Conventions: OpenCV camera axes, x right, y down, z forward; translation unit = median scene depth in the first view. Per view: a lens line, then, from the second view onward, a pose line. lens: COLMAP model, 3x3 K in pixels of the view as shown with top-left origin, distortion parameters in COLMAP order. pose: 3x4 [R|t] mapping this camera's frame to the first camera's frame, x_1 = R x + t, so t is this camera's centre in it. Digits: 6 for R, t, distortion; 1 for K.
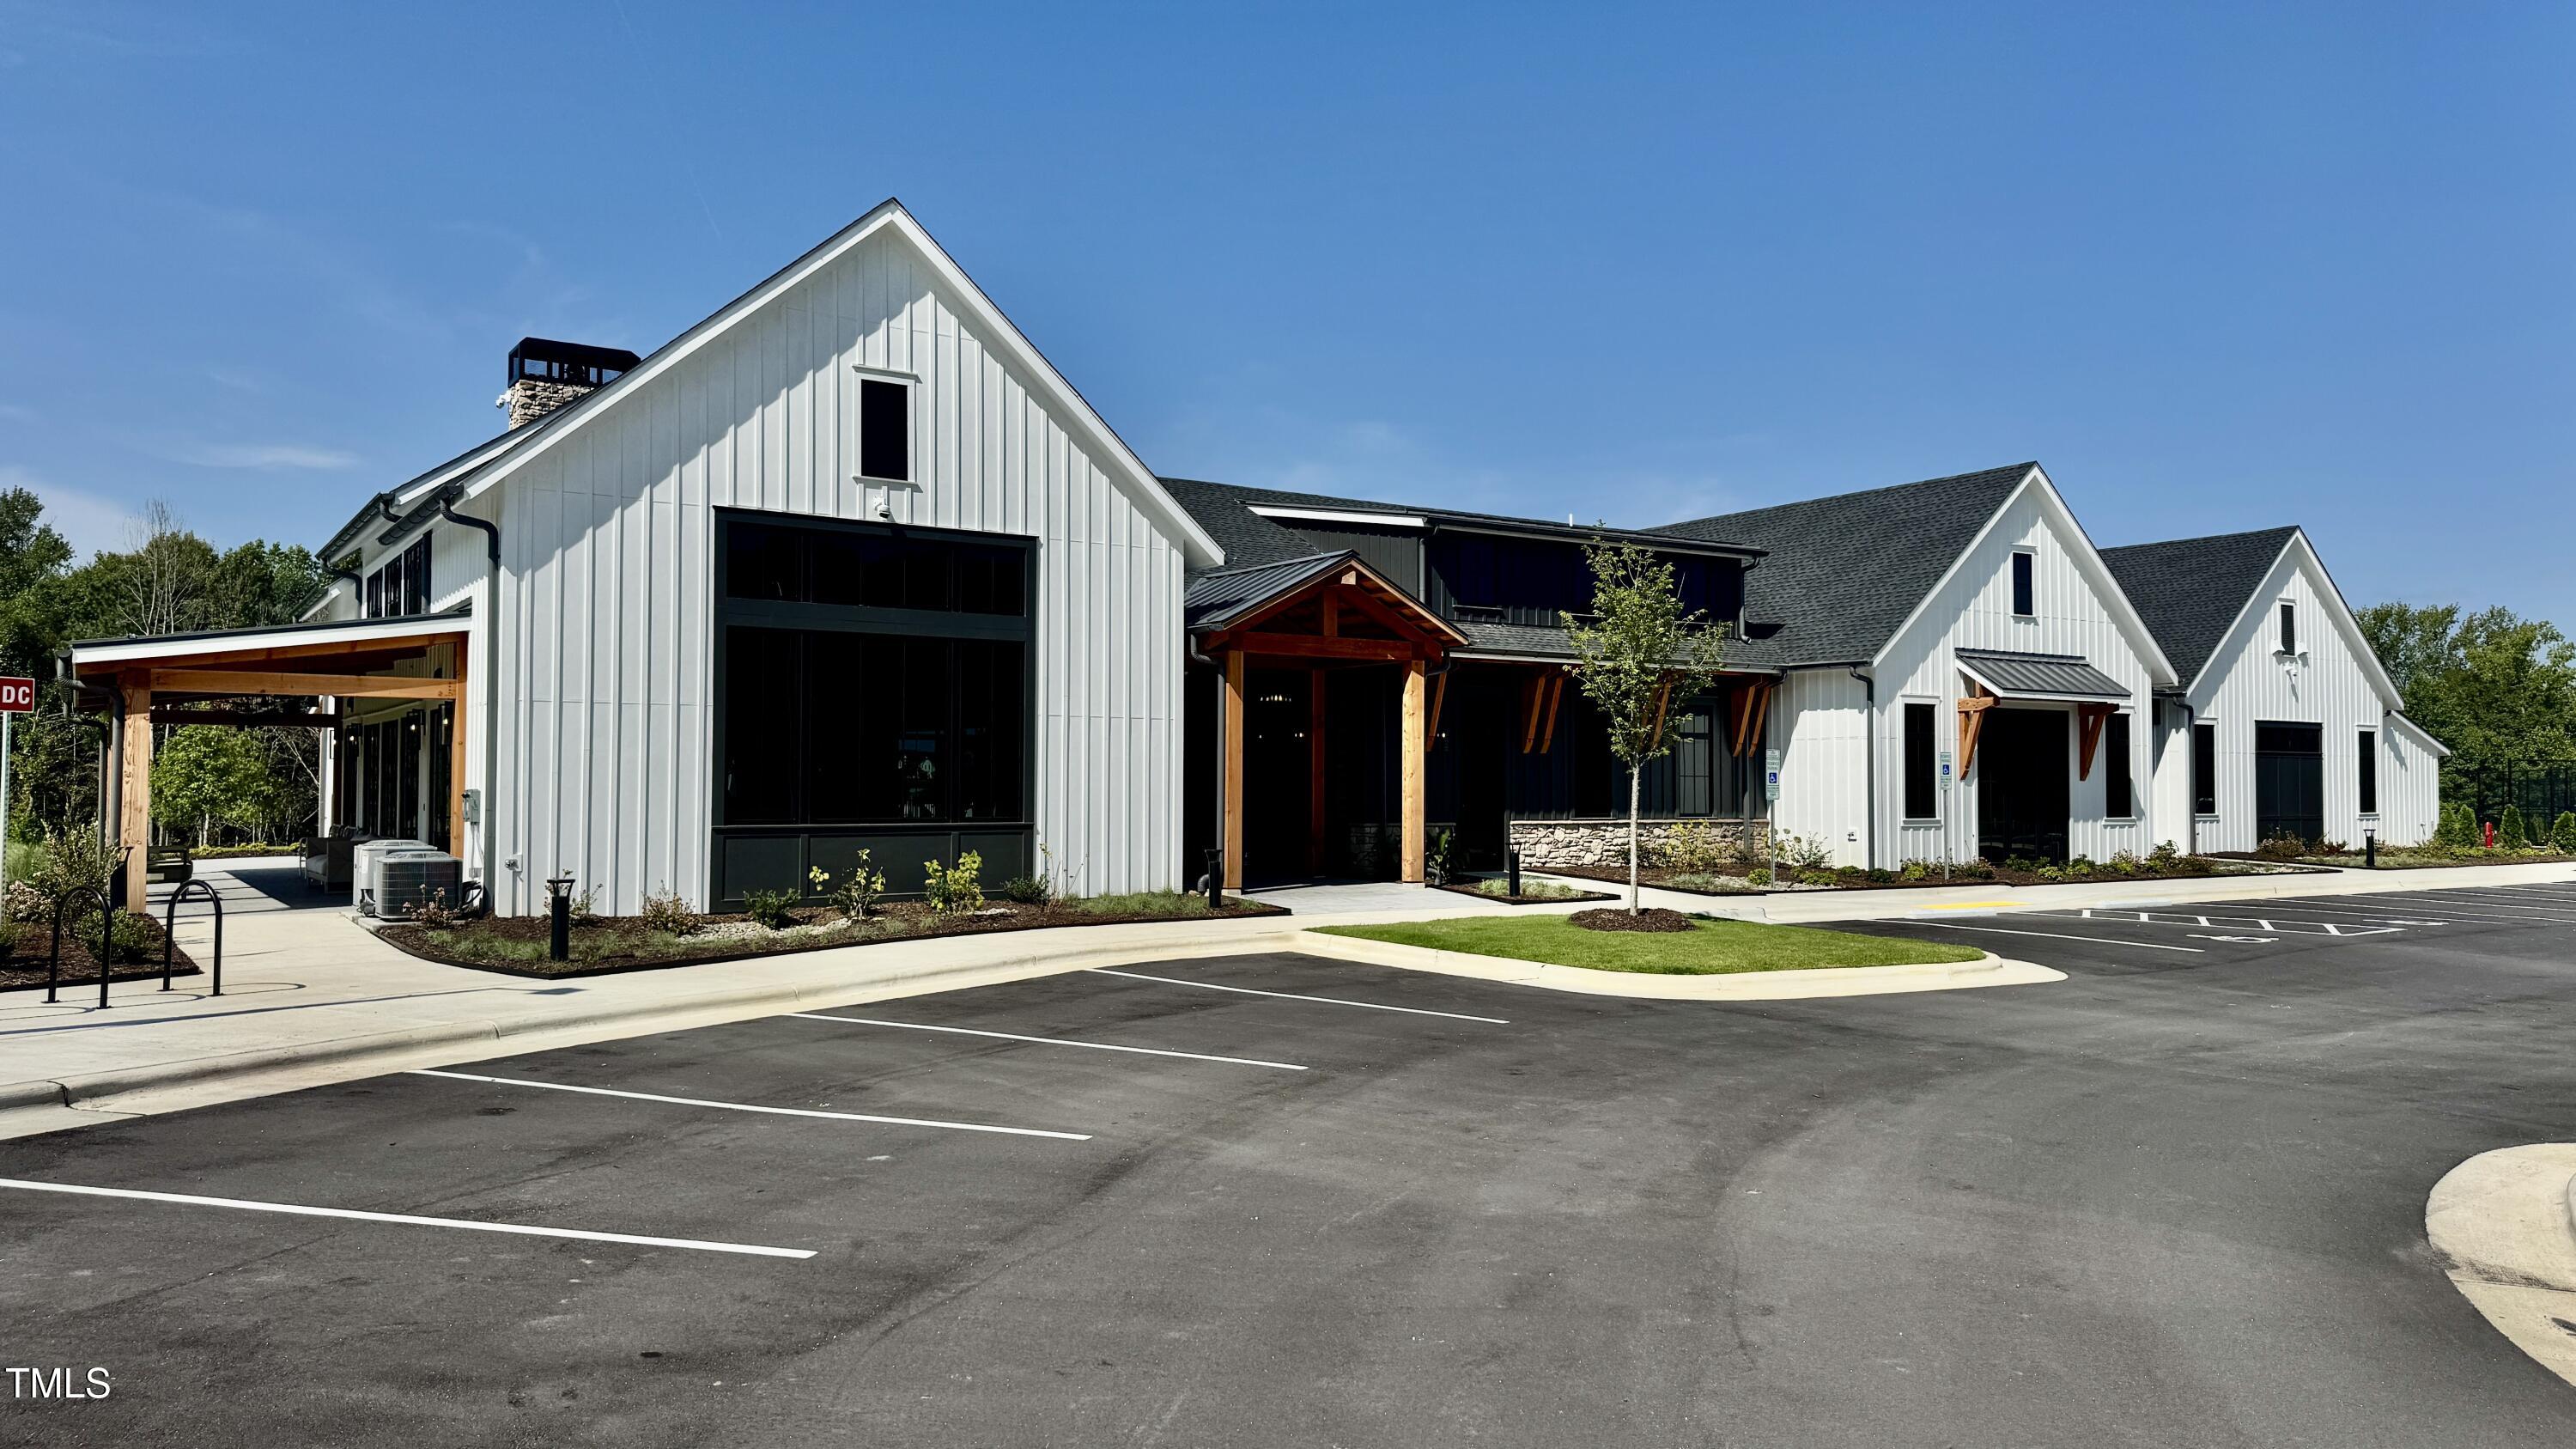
lens RADIAL K [[1843.1, 0, 1284.6], [0, 1843.1, 730.7], [0, 0, 1]] dist [0.007540, 0.002318]
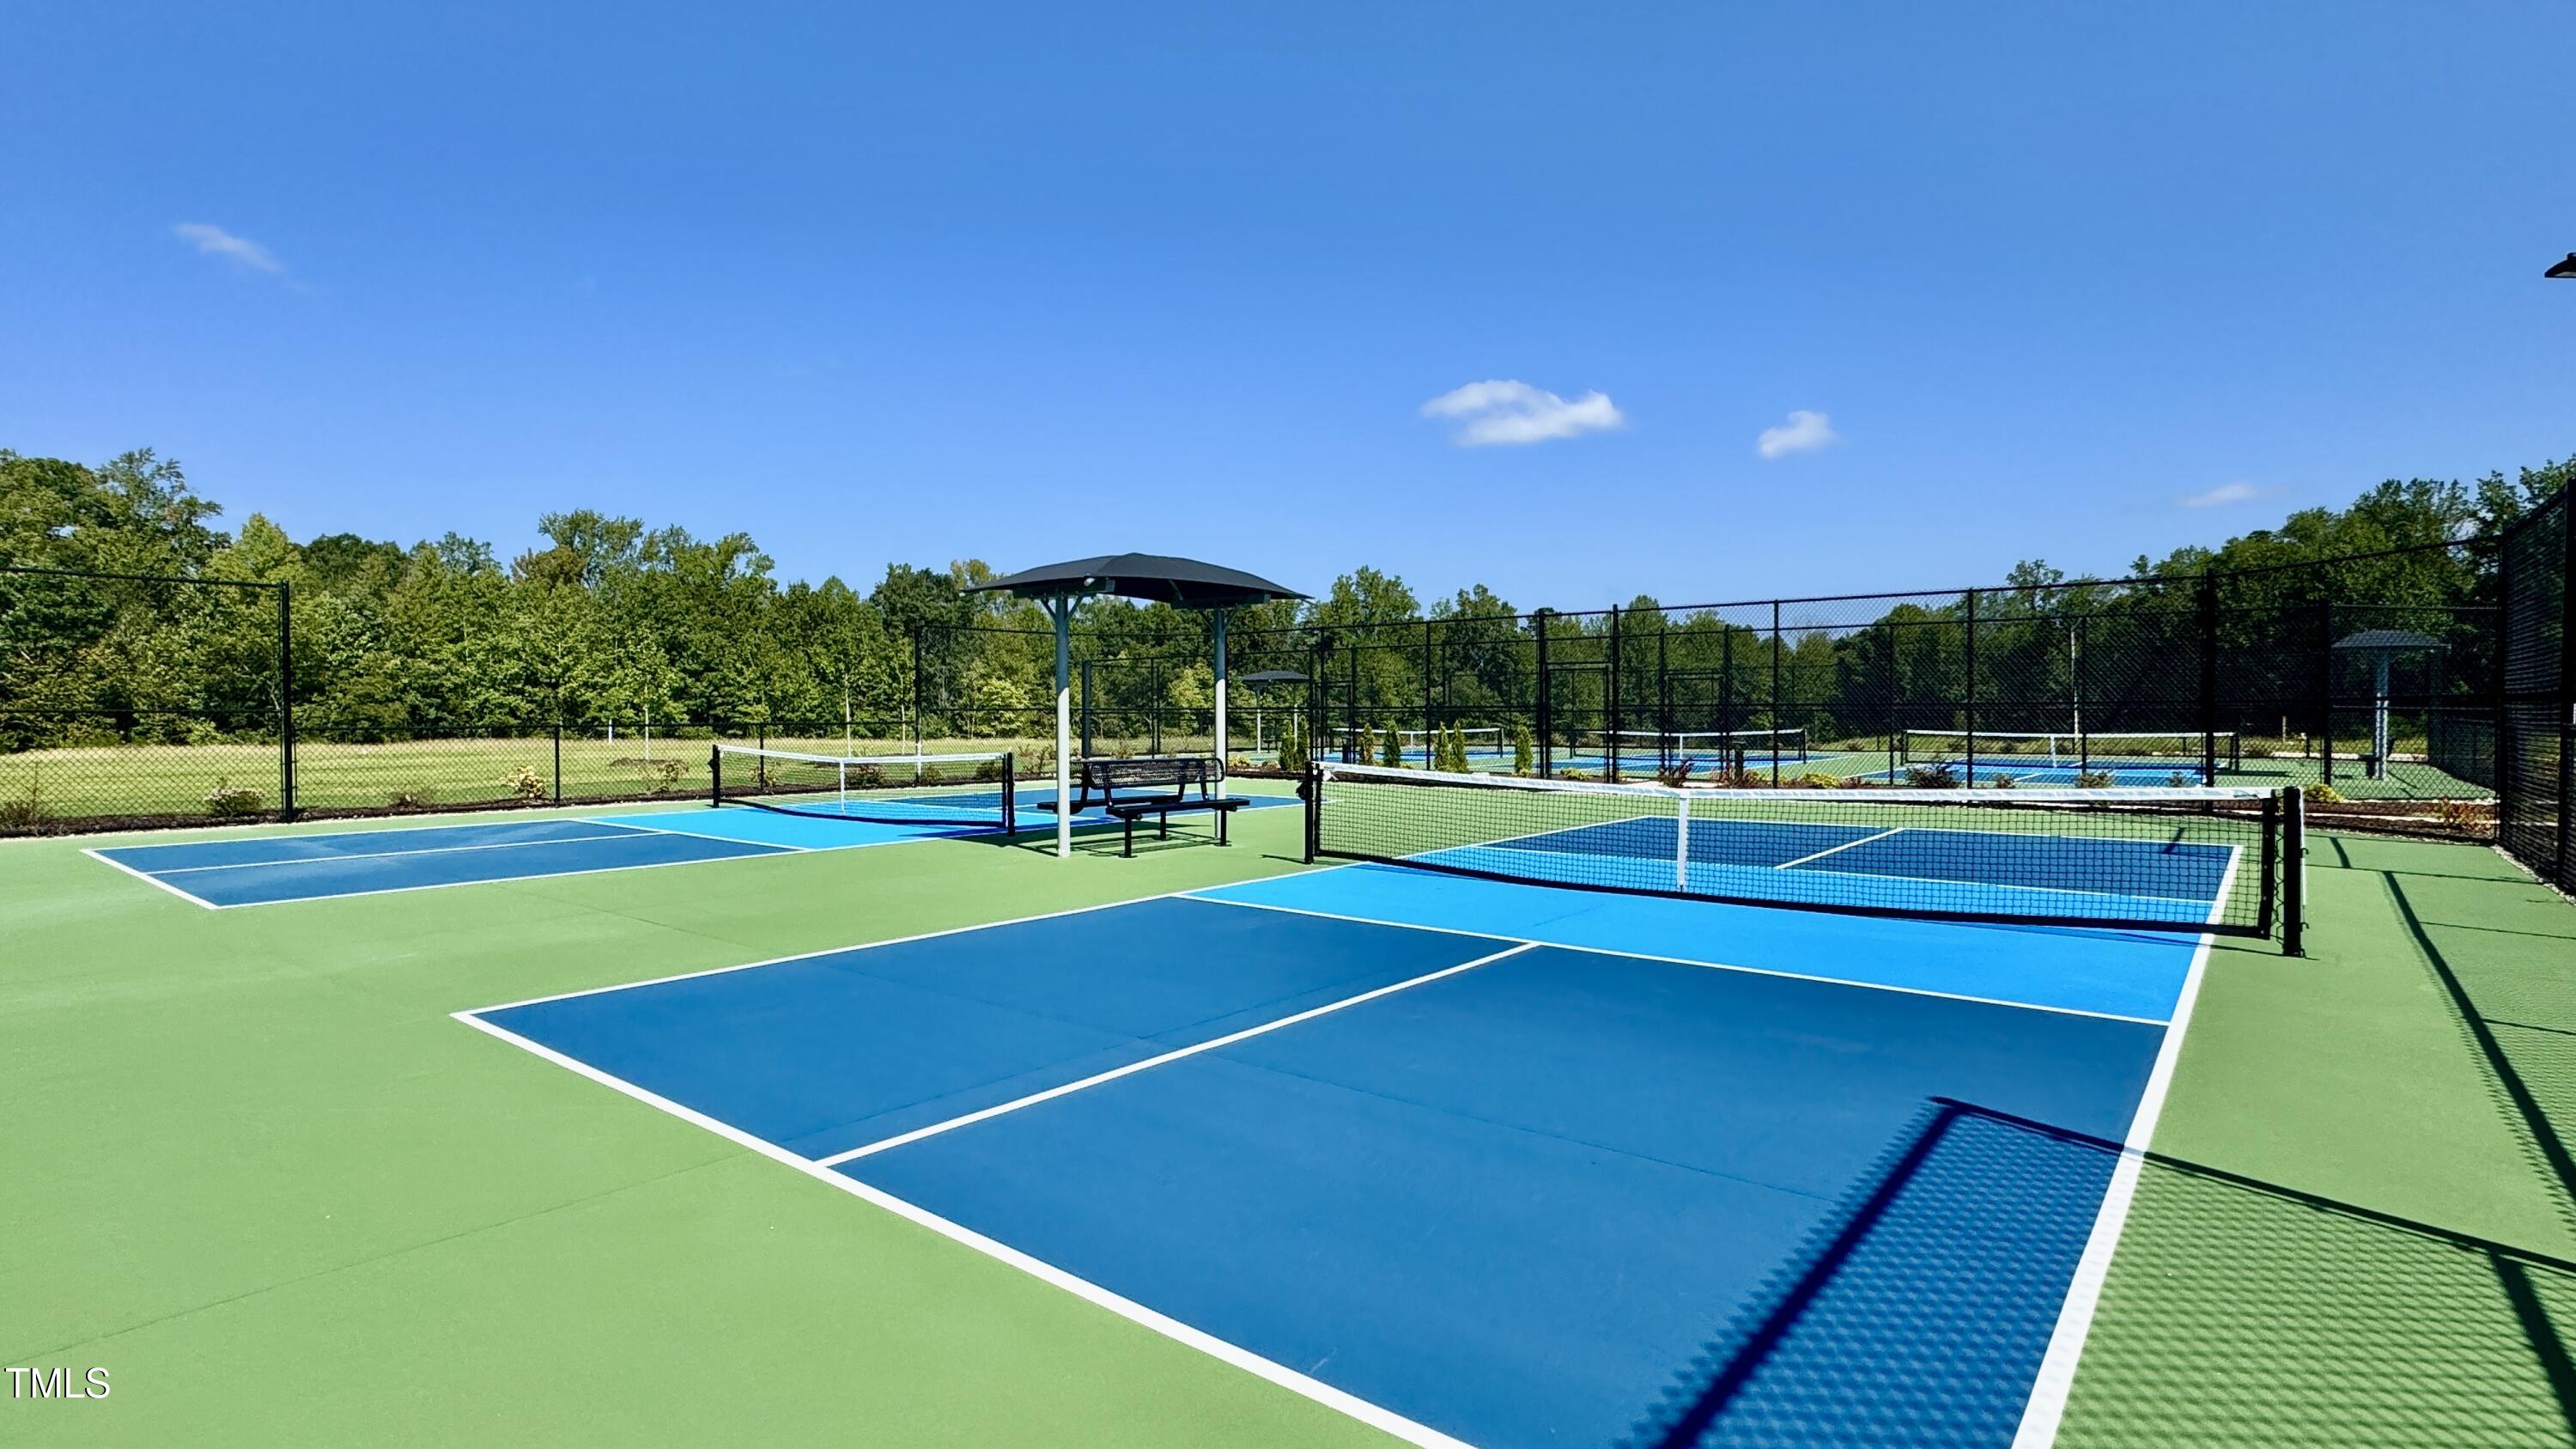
lens RADIAL K [[1231.6, 0, 1282.7], [0, 1231.6, 717.4], [0, 0, 1]] dist [-0.001782, -0.000094]
pose [[0.431988, -0.016905, 0.901721, 0.146407], [-0.027148, 0.999127, 0.031737, 0.014229], [-0.901470, -0.038190, 0.431153, 0.349905]]
